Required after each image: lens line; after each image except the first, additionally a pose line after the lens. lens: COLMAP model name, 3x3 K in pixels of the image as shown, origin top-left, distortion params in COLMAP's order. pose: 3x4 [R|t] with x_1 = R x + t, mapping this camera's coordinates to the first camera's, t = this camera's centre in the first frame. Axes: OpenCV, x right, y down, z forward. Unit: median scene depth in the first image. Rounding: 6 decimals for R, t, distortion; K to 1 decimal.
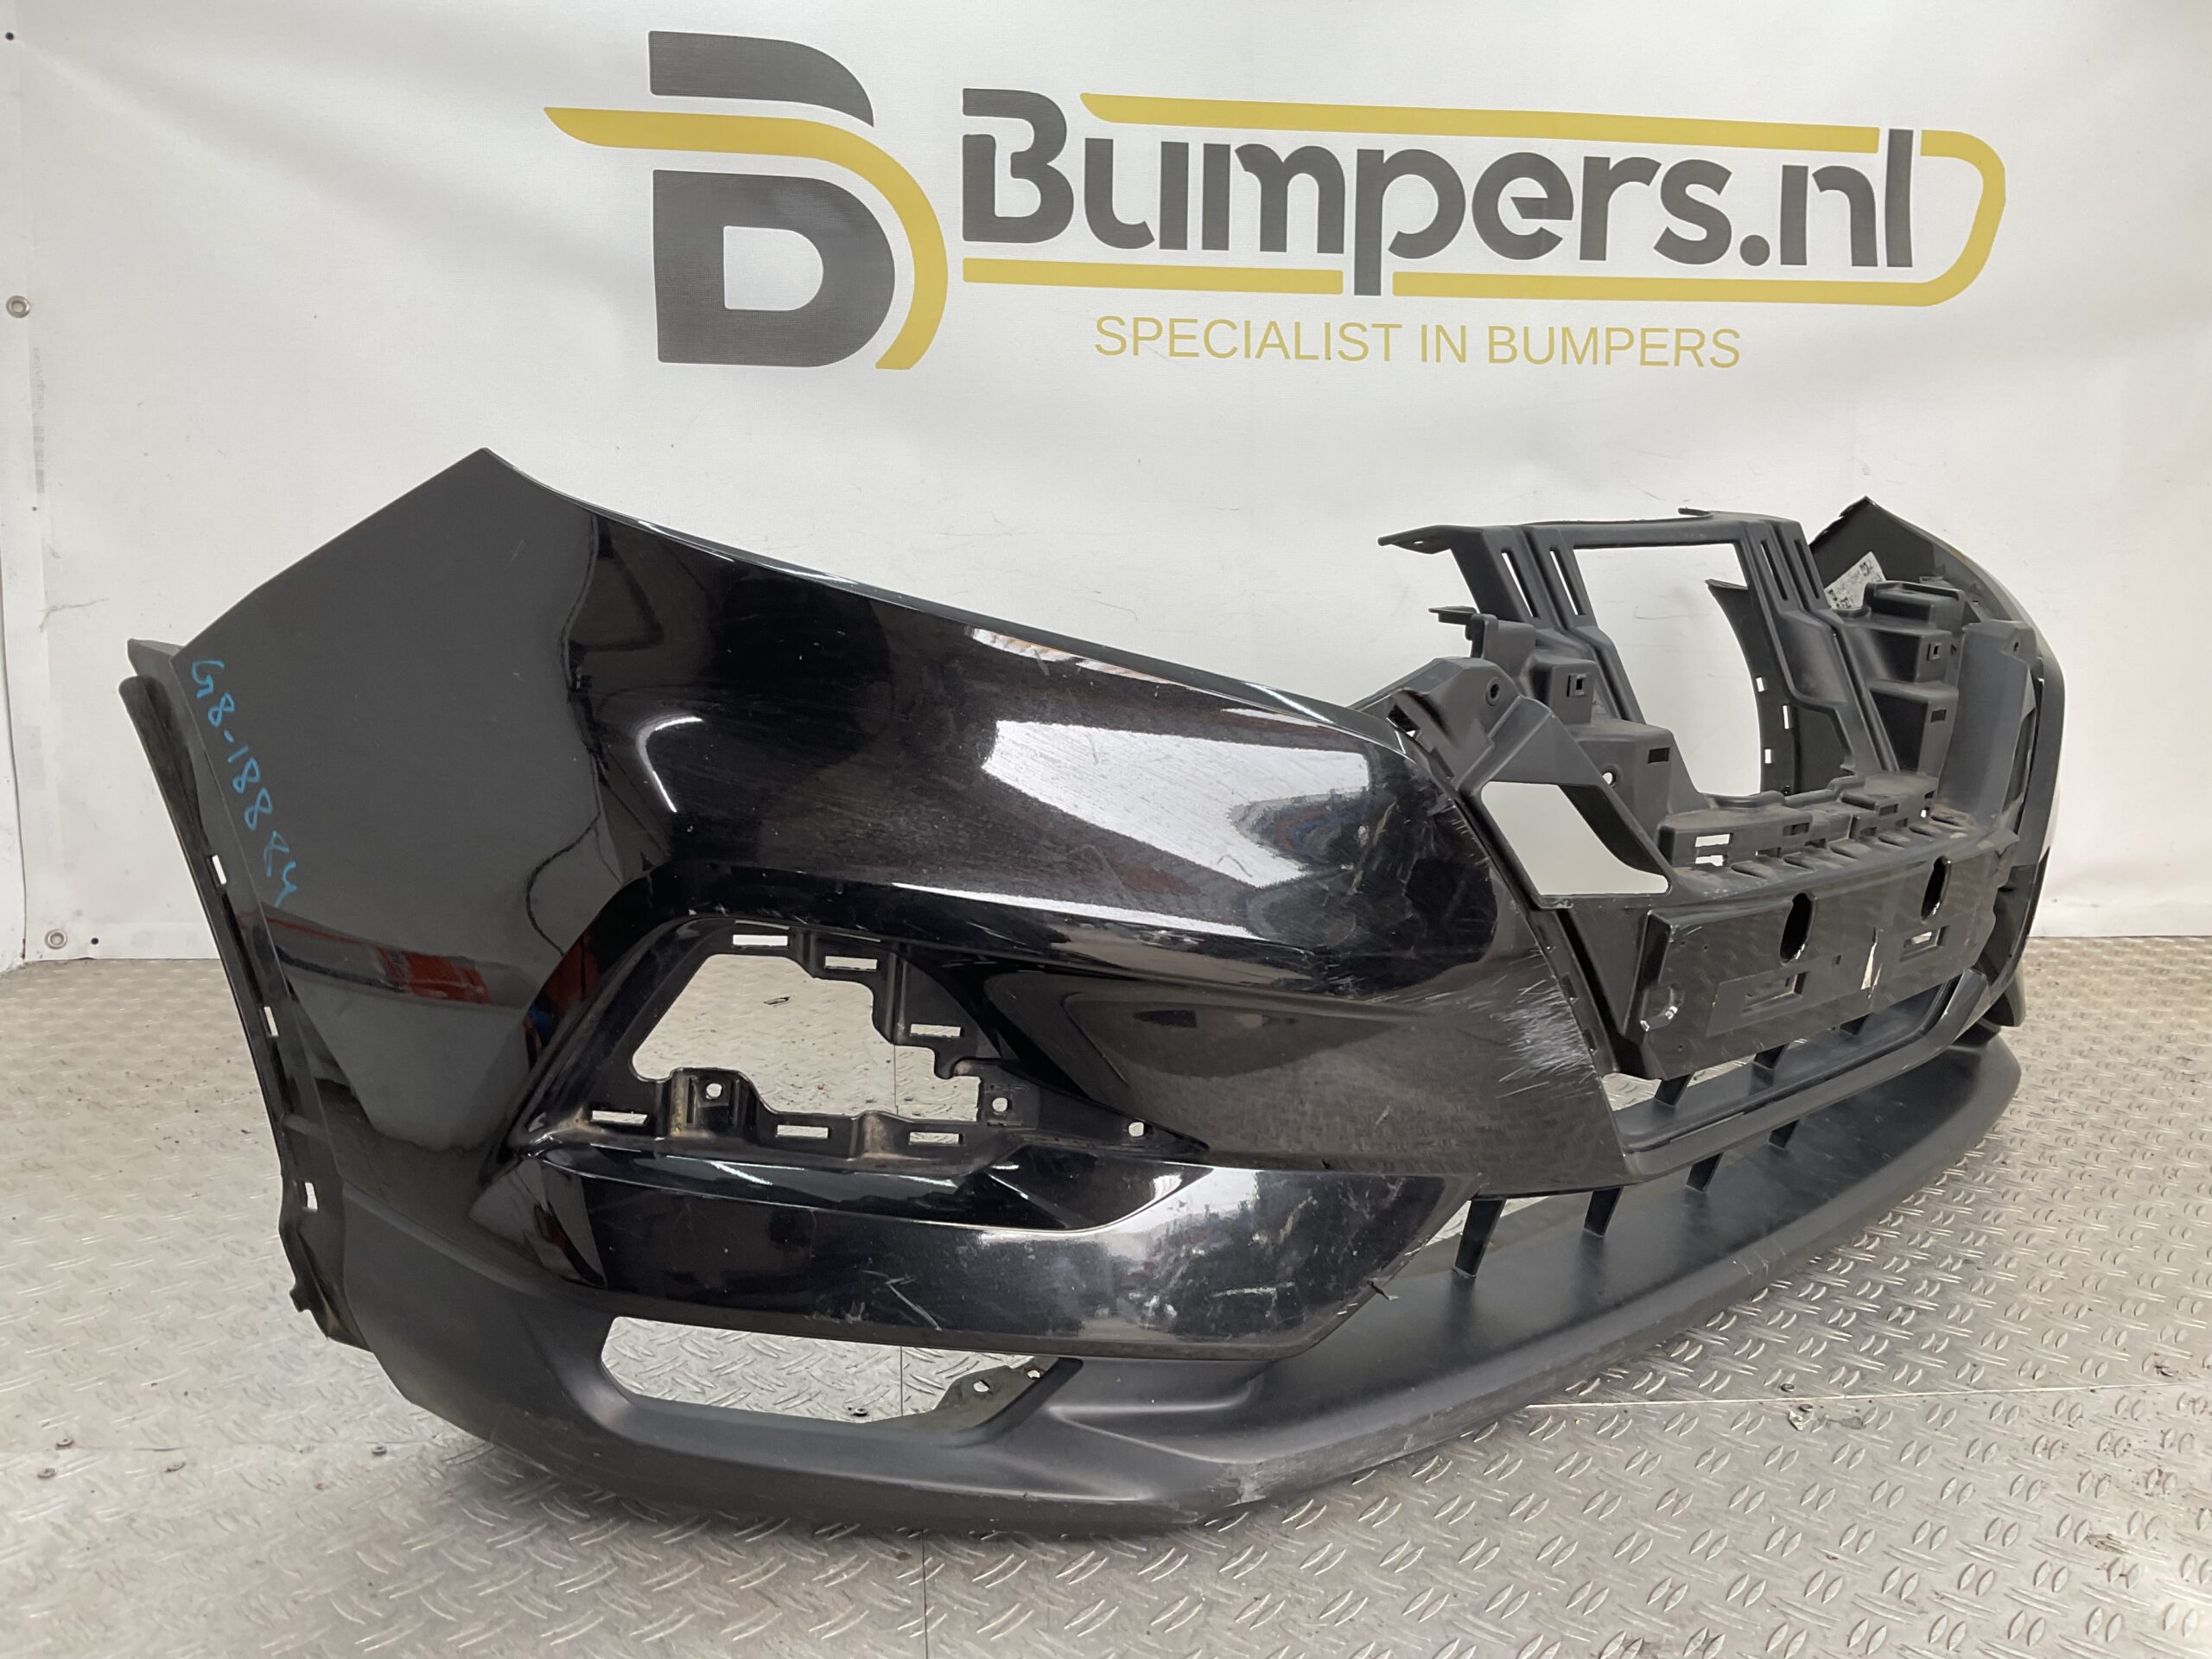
lens RADIAL K [[1864.9, 0, 1106.0], [0, 1864.9, 829.5], [0, 0, 1]] dist [0.131771, -0.227078]
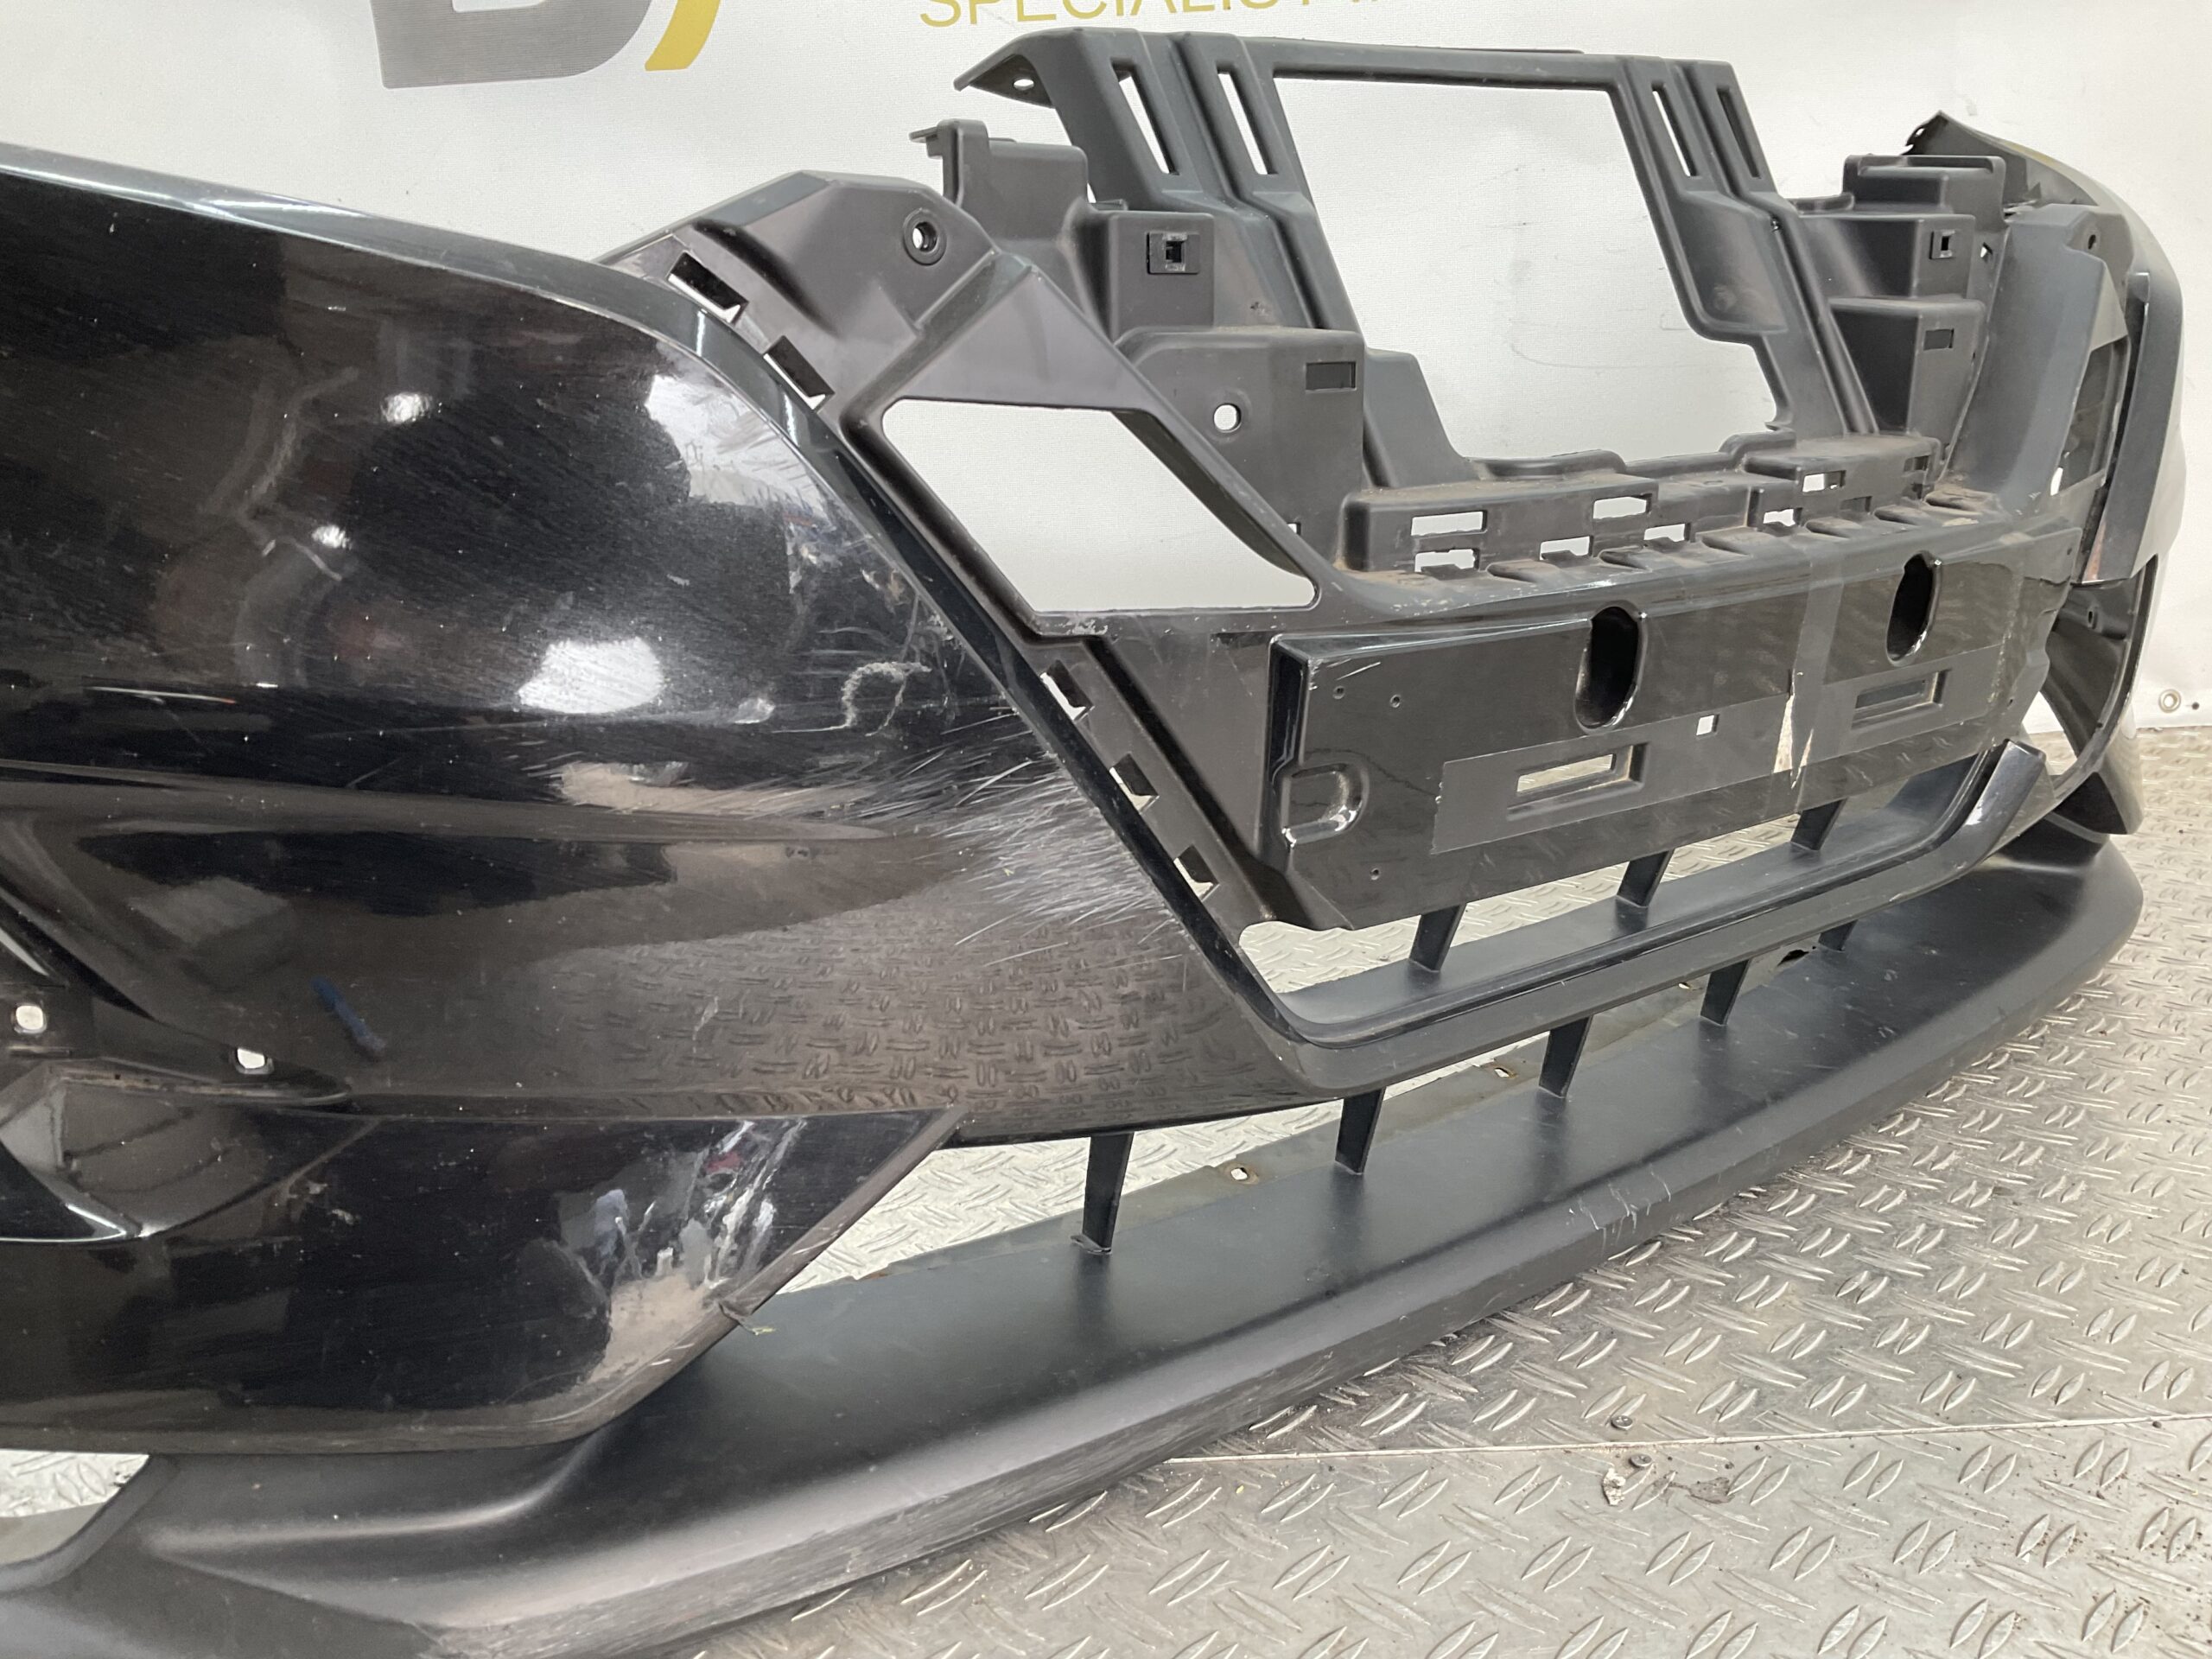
lens RADIAL K [[1878.0, 0, 1058.9], [0, 1878.0, 835.2], [0, 0, 1]] dist [0.086667, -0.151329]
pose [[0.989906, -0.039234, -0.136186, 0.254797], [0.048859, 0.996484, 0.068063, 0.051931], [0.133037, -0.074030, 0.988342, 0.362947]]
